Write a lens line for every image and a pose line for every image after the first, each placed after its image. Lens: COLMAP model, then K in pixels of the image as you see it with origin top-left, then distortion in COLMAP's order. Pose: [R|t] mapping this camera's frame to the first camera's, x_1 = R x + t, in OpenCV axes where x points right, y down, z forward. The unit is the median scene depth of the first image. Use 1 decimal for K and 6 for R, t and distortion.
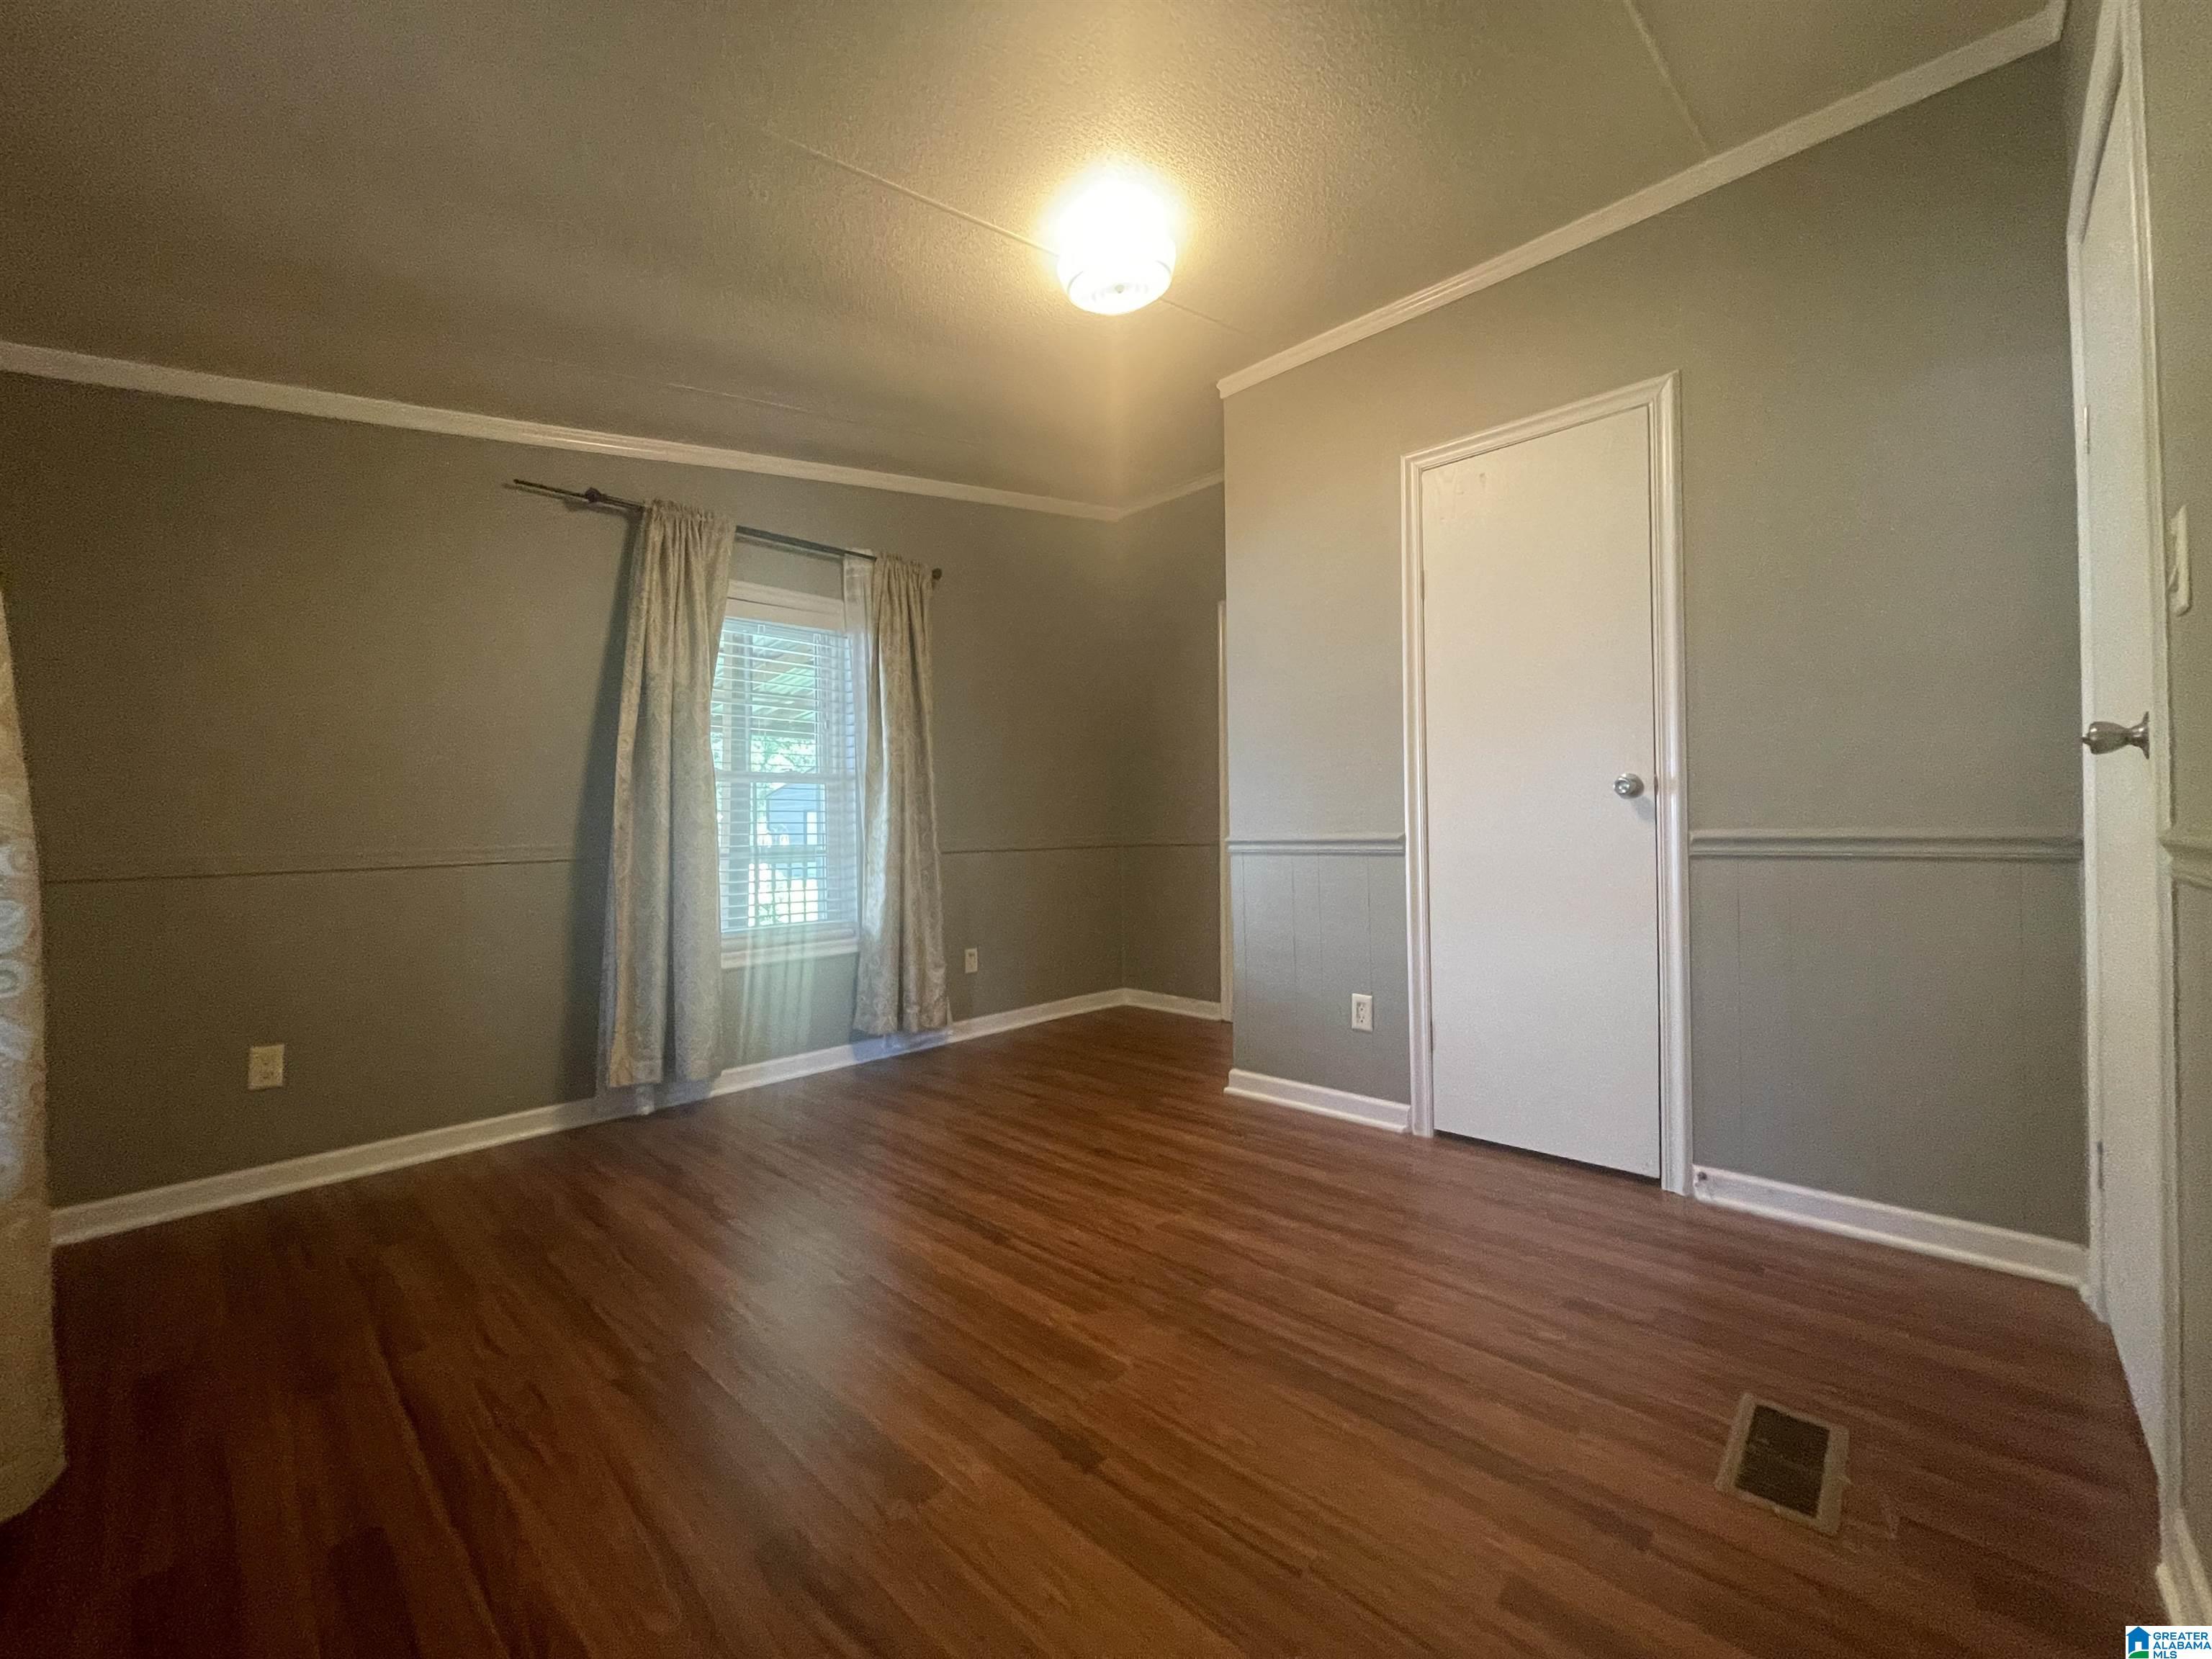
lens RADIAL K [[896.0, 0, 1107.3], [0, 896.0, 841.7], [0, 0, 1]] dist [-0.006537, 0.000454]
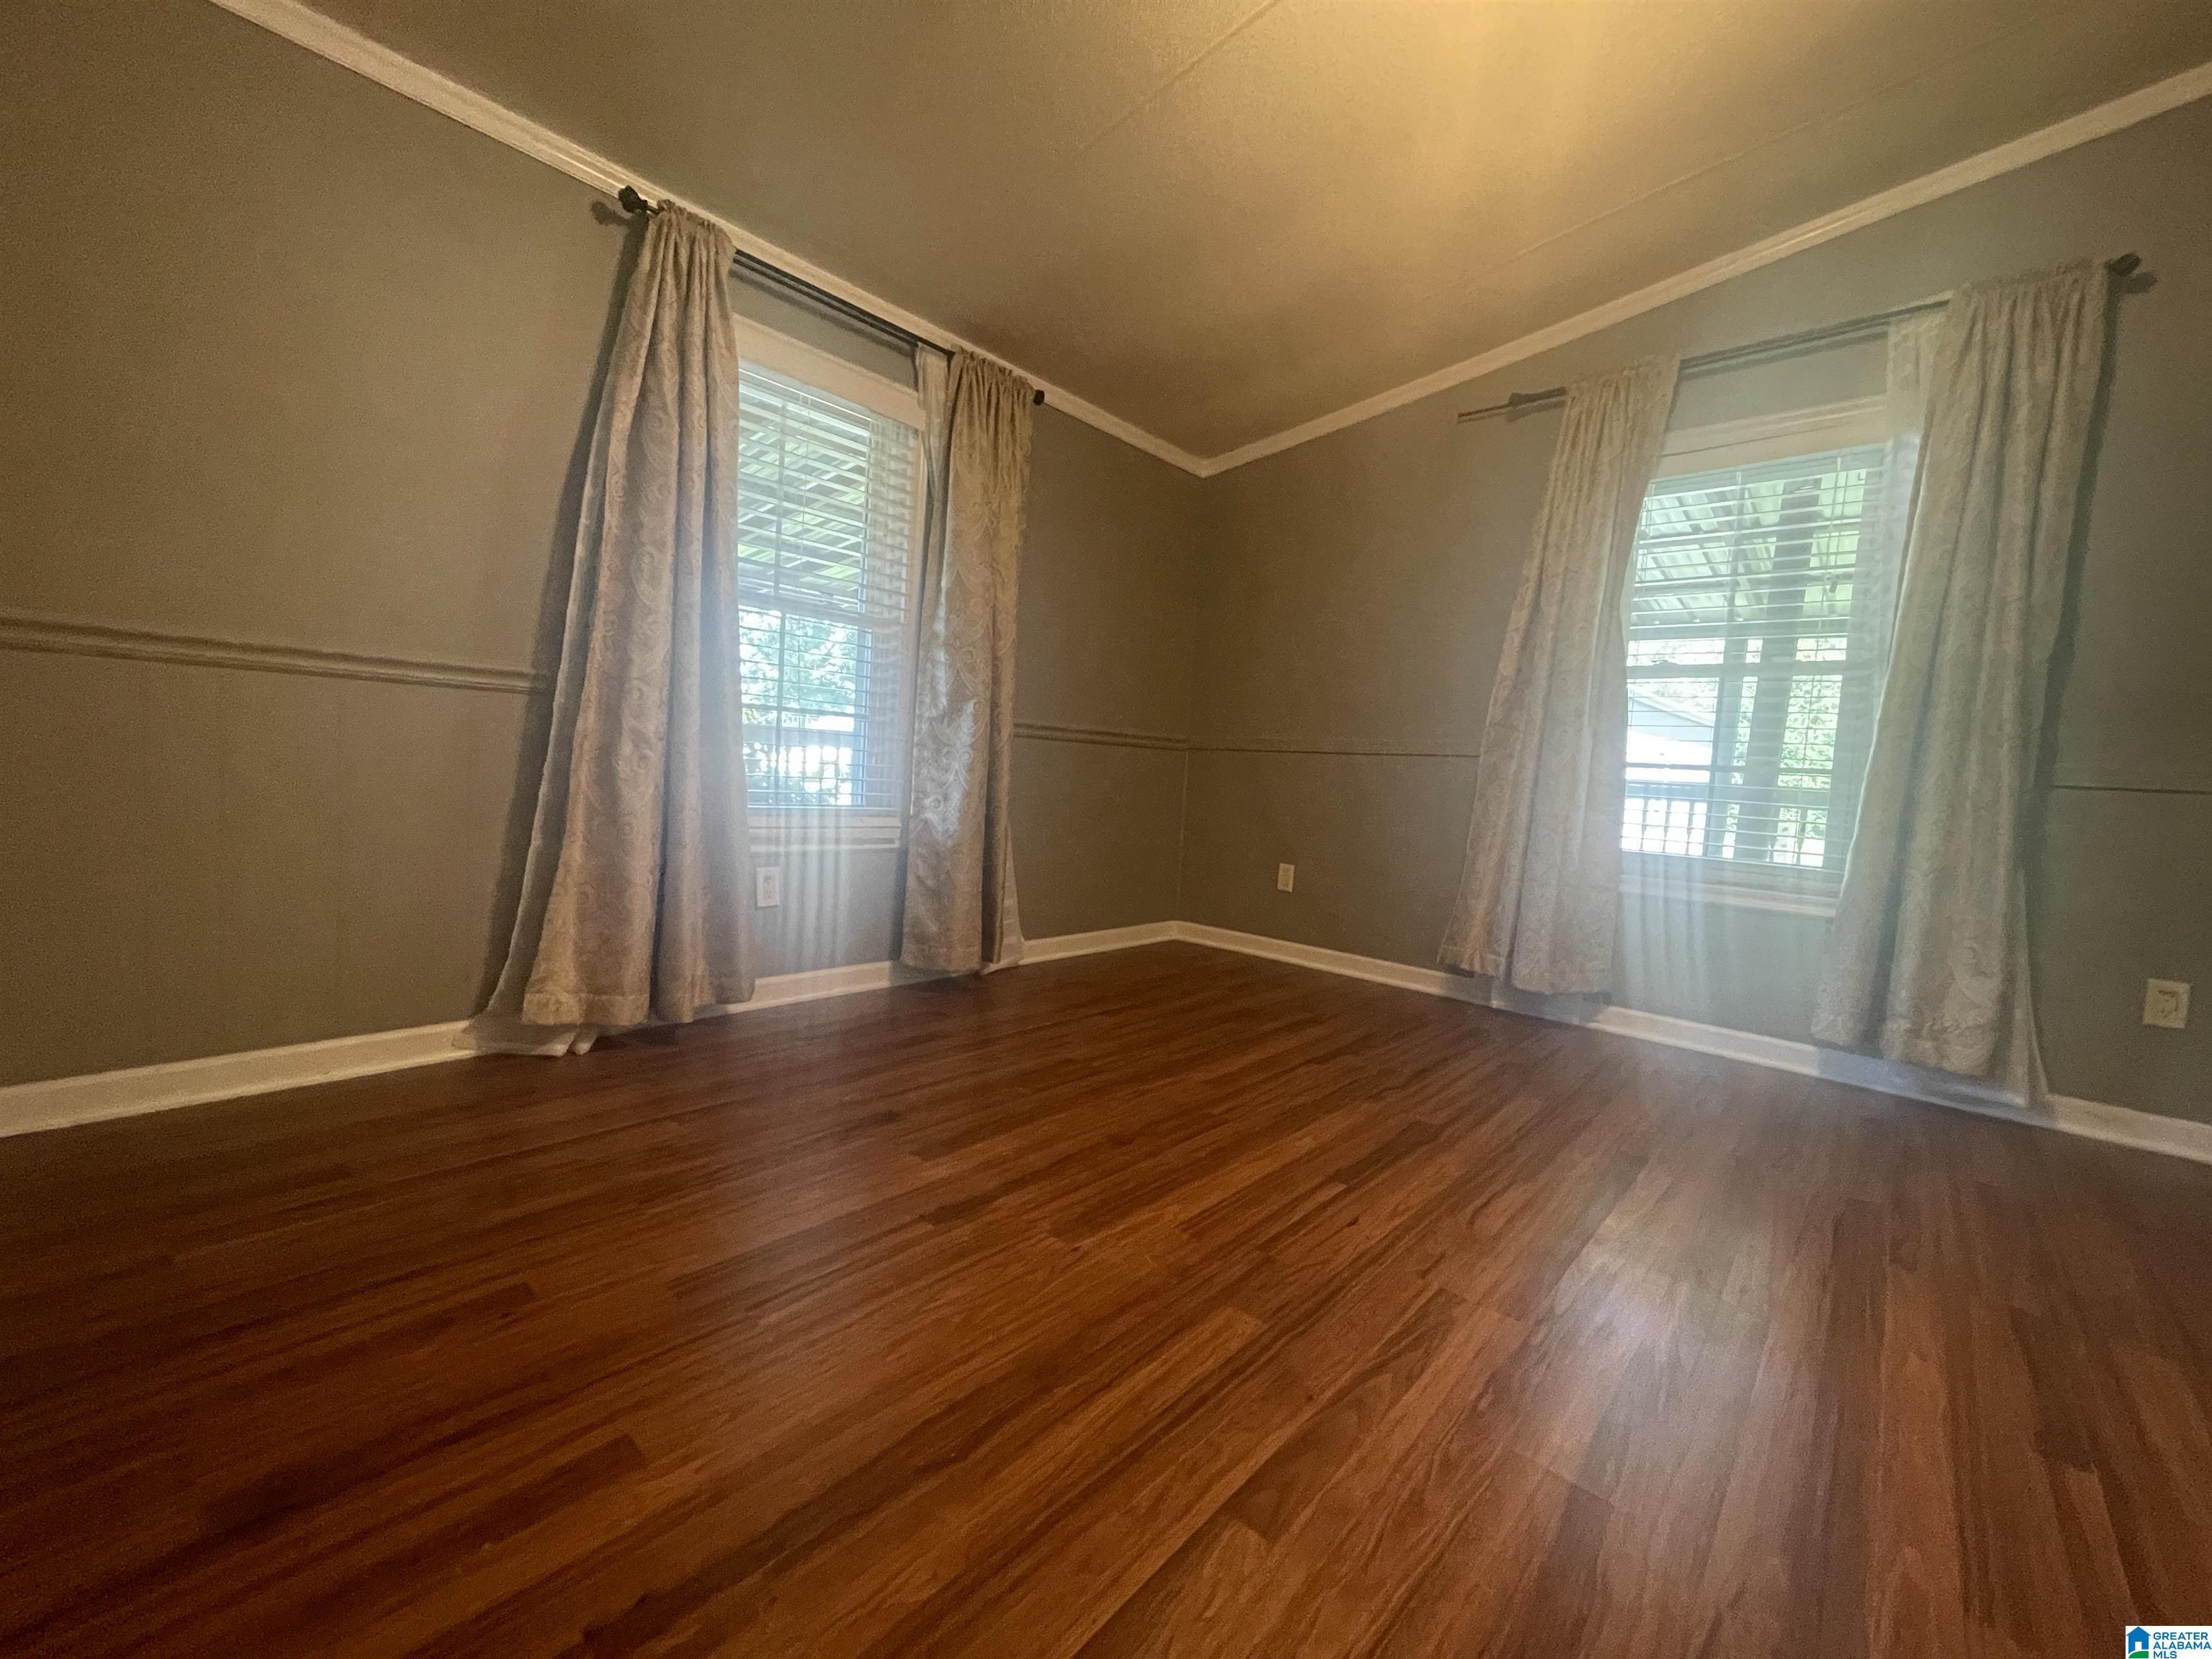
lens RADIAL K [[896.0, 0, 1096.3], [0, 896.0, 826.3], [0, 0, 1]] dist [-0.006537, 0.000454]
pose [[0.020067, 0.088774, -0.995850, 0.579863], [-0.069232, 0.993783, 0.087195, 0.052727], [0.997399, 0.067195, 0.026088, 0.627193]]
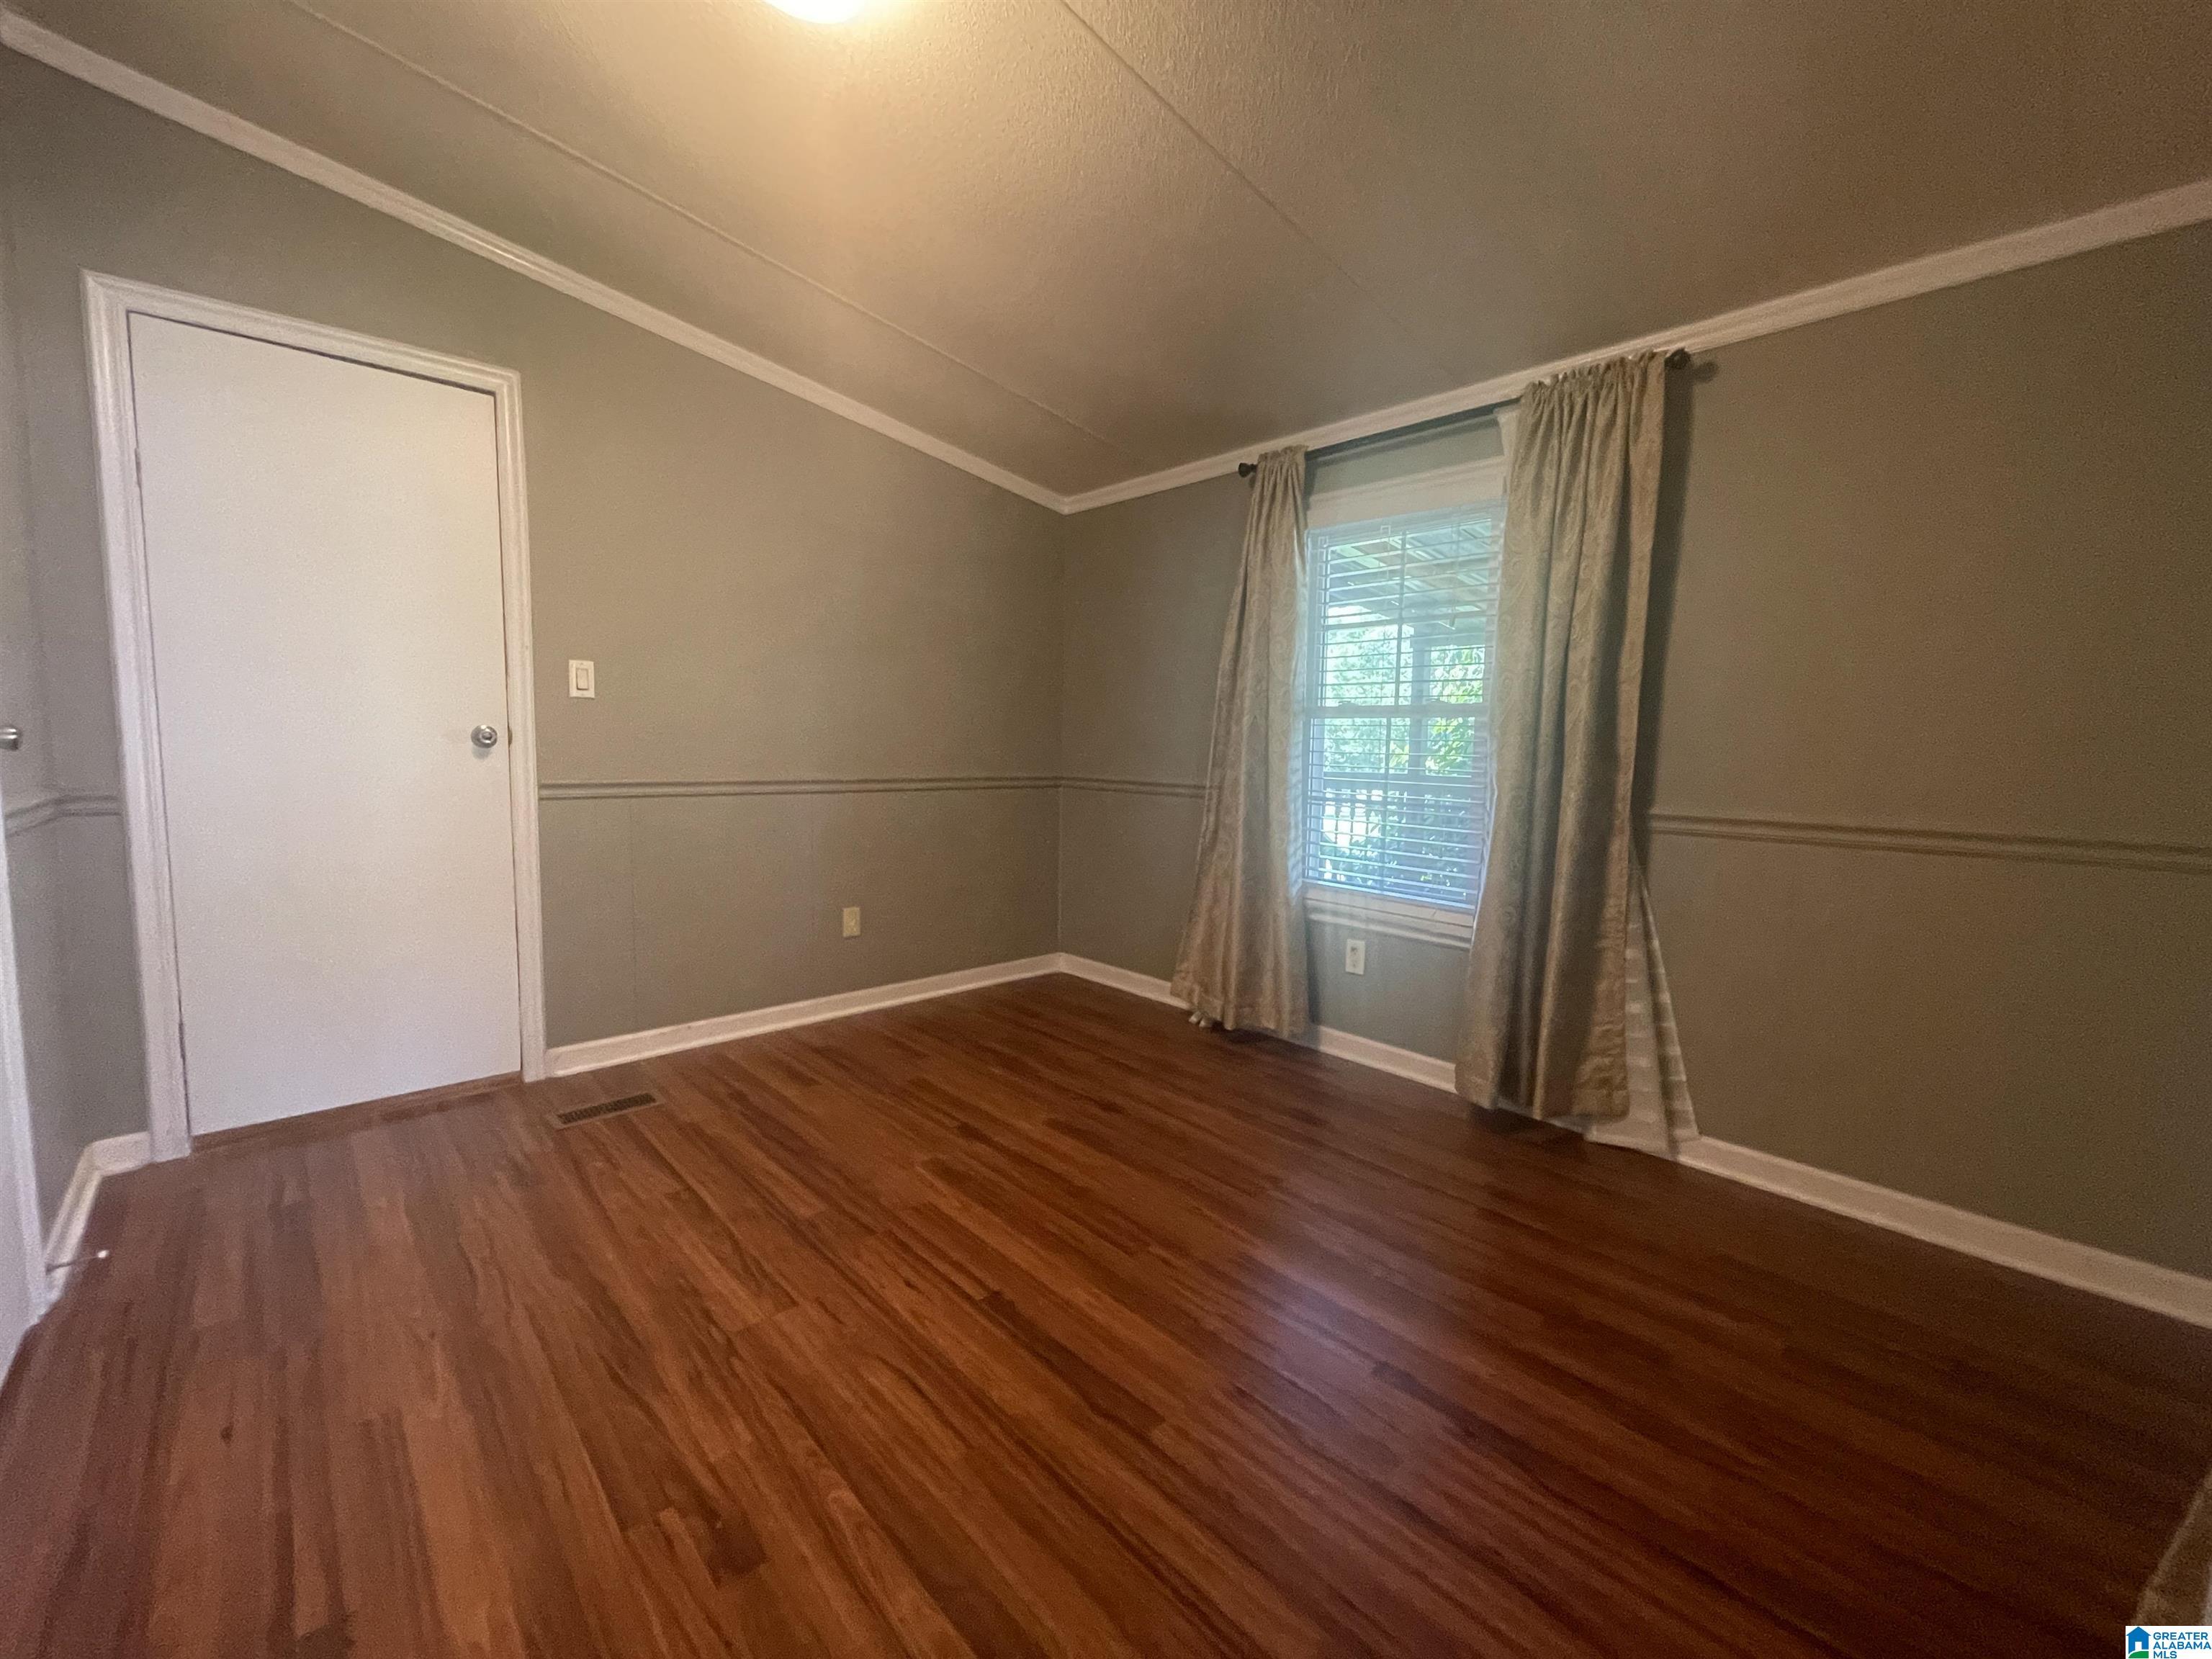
lens RADIAL K [[896.0, 0, 1106.8], [0, 896.0, 827.1], [0, 0, 1]] dist [-0.006537, 0.000454]
pose [[-0.998394, -0.008519, 0.056006, -0.228133], [-0.002732, 0.994718, 0.102611, -0.060890], [-0.056584, 0.102294, -0.993144, 1.515168]]
